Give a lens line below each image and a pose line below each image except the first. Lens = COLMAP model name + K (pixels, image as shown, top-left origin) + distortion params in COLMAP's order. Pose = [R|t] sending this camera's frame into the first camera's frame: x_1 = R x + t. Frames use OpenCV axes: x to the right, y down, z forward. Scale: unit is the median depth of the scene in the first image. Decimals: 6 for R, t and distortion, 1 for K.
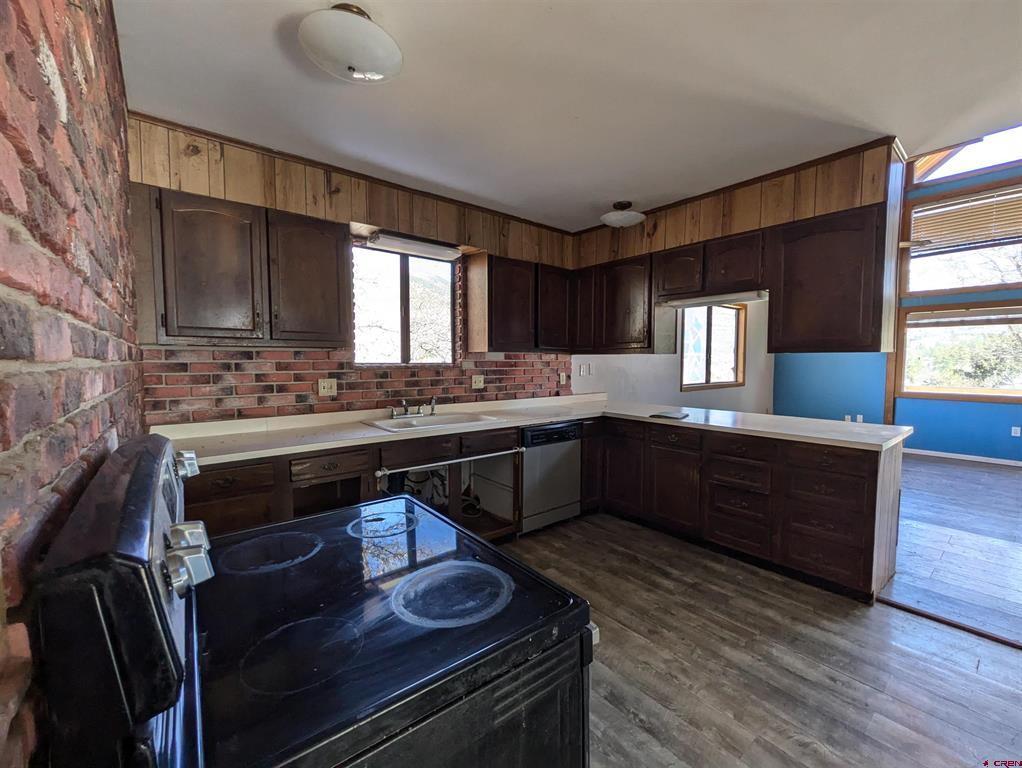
lens RADIAL K [[430.4, 0, 511.0], [0, 430.4, 384.0], [0, 0, 1]] dist [-0.000250, -0.000270]
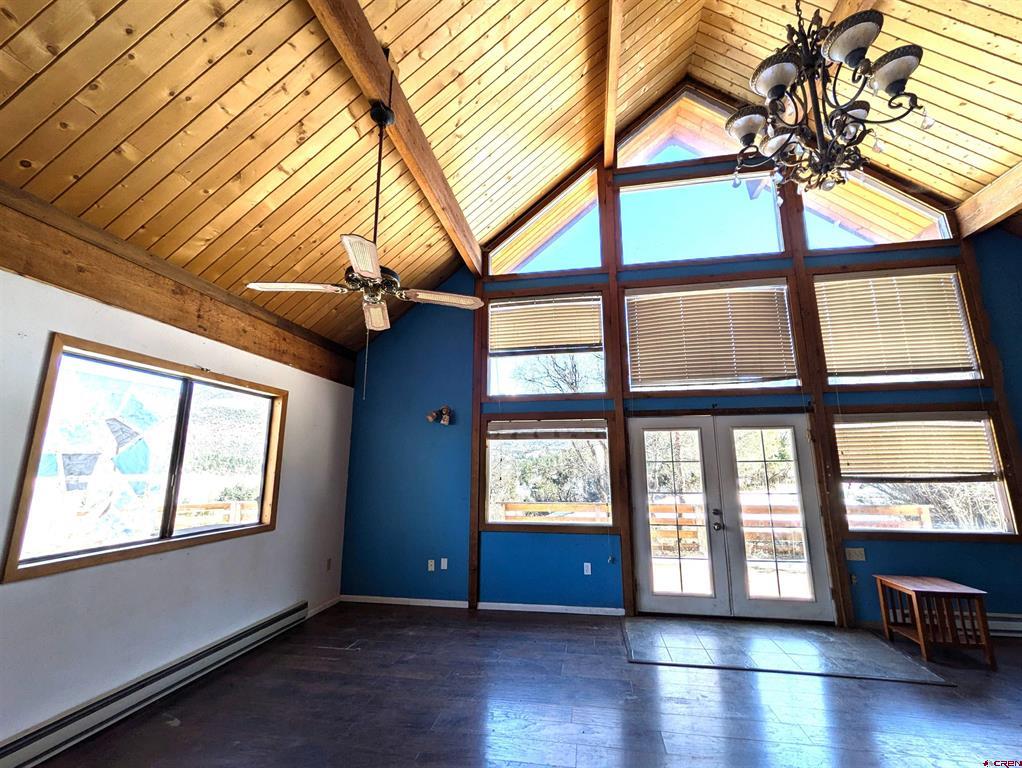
lens RADIAL K [[427.6, 0, 513.8], [0, 427.6, 381.0], [0, 0, 1]] dist [-0.004979, -0.000301]
pose [[0.753753, 0.125881, 0.644989, 0.434192], [0.039045, 0.971170, -0.235170, -0.047075], [-0.655997, 0.202444, 0.727107, 0.372623]]
